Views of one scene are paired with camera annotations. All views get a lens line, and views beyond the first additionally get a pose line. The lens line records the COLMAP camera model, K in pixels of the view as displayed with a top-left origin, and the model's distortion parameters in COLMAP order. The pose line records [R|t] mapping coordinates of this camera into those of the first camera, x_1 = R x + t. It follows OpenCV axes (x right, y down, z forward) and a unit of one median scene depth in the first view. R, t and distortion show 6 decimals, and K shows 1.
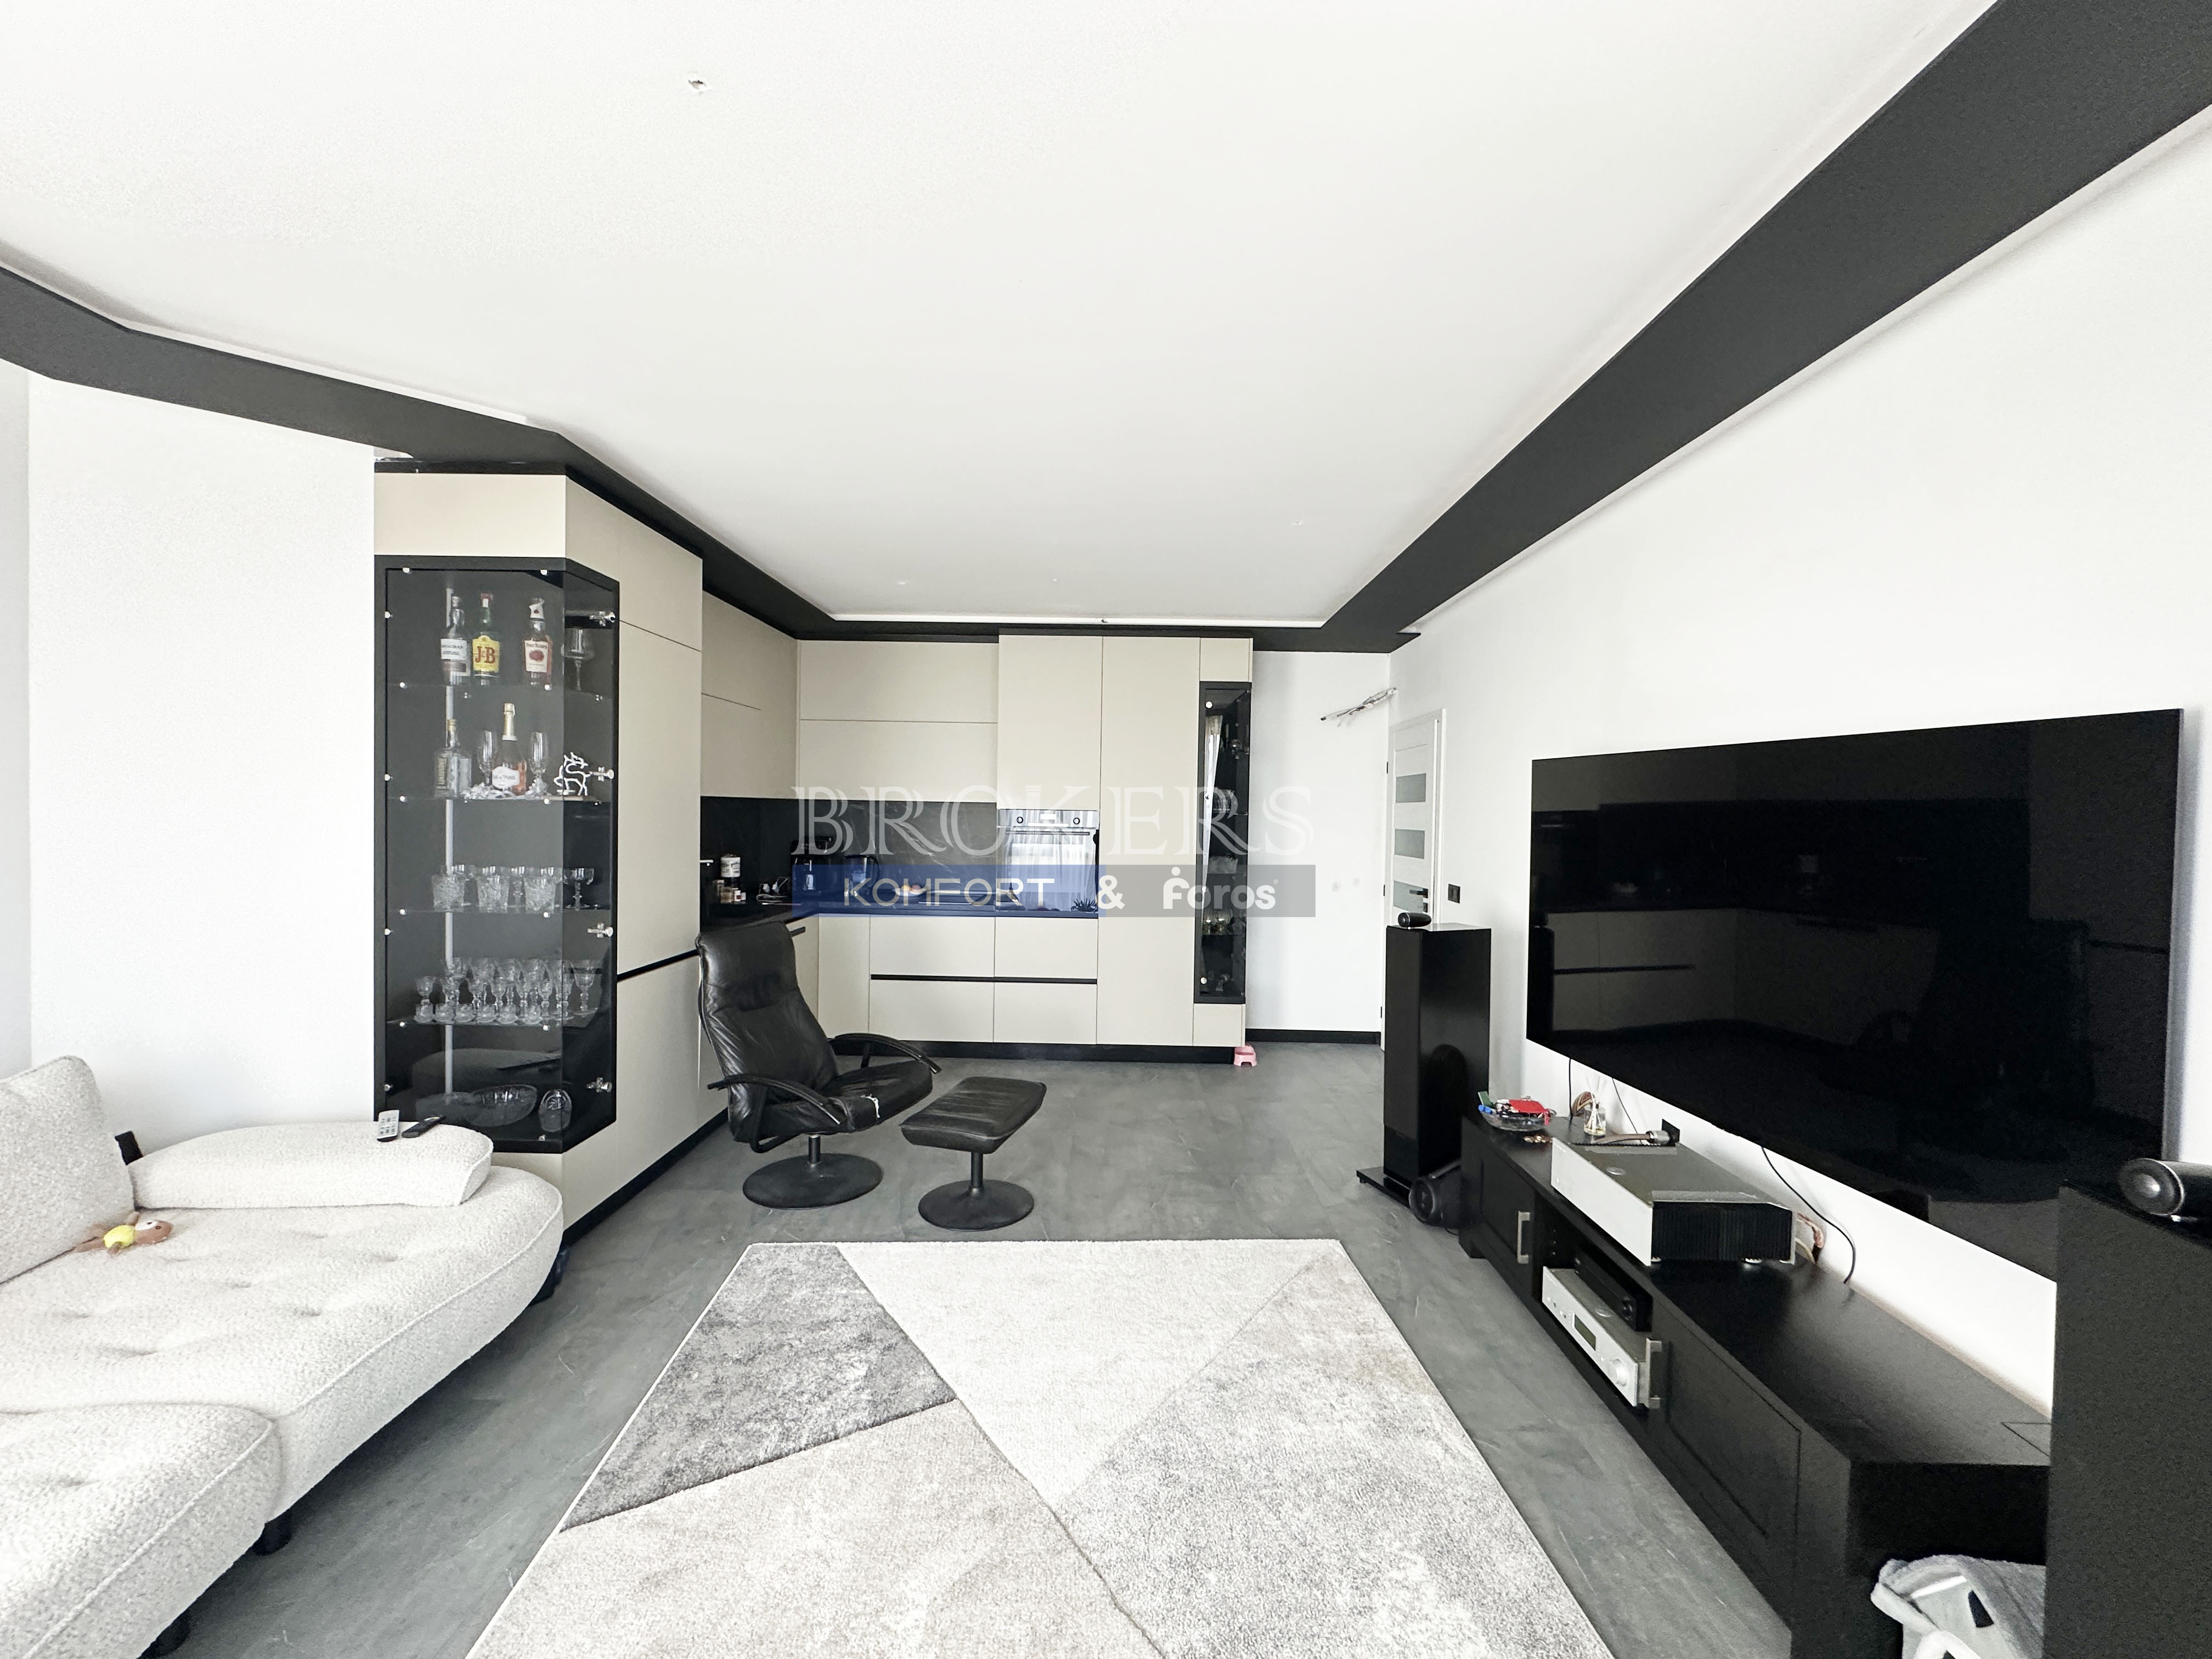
lens RADIAL K [[883.1, 0, 1106.0], [0, 883.1, 829.5], [0, 0, 1]] dist [0.000460, 0.000463]
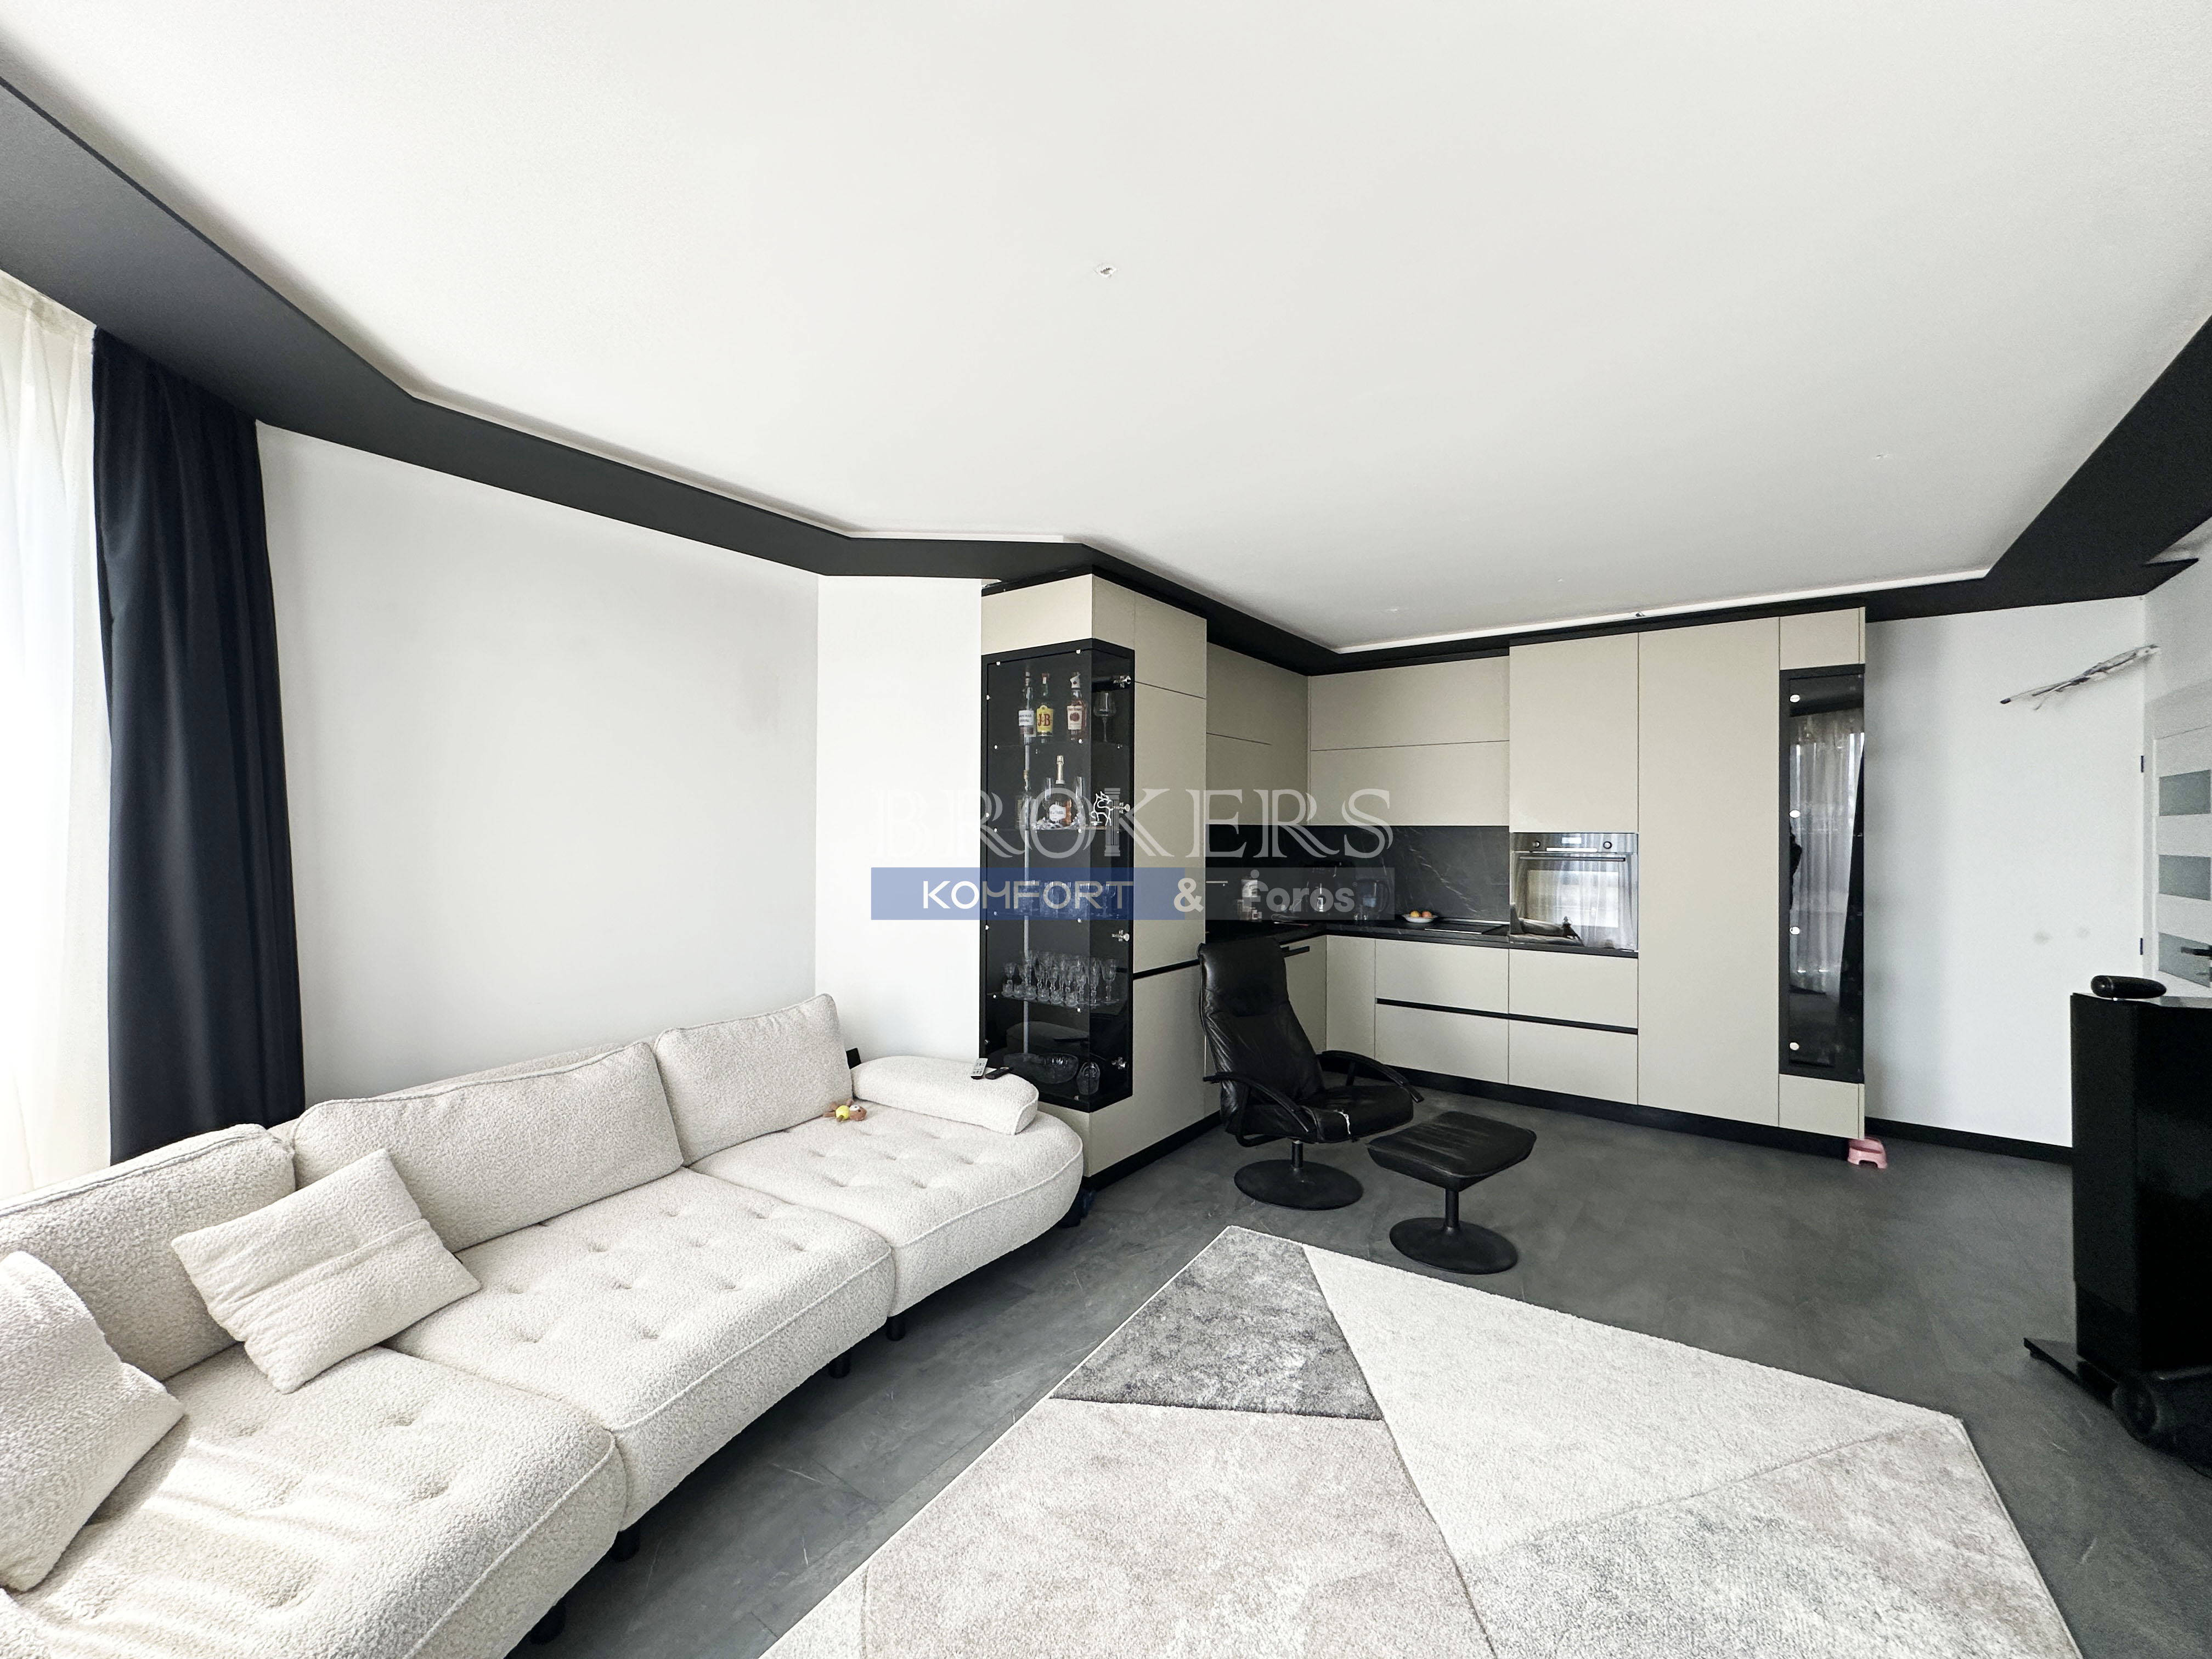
lens RADIAL K [[885.2, 0, 1106.0], [0, 885.2, 829.5], [0, 0, 1]] dist [-0.000954, 0.000576]
pose [[0.815024, -0.014576, -0.579244, 0.129577], [-0.002677, 0.999578, -0.028921, 0.002906], [0.579421, 0.025122, 0.814641, -0.013865]]
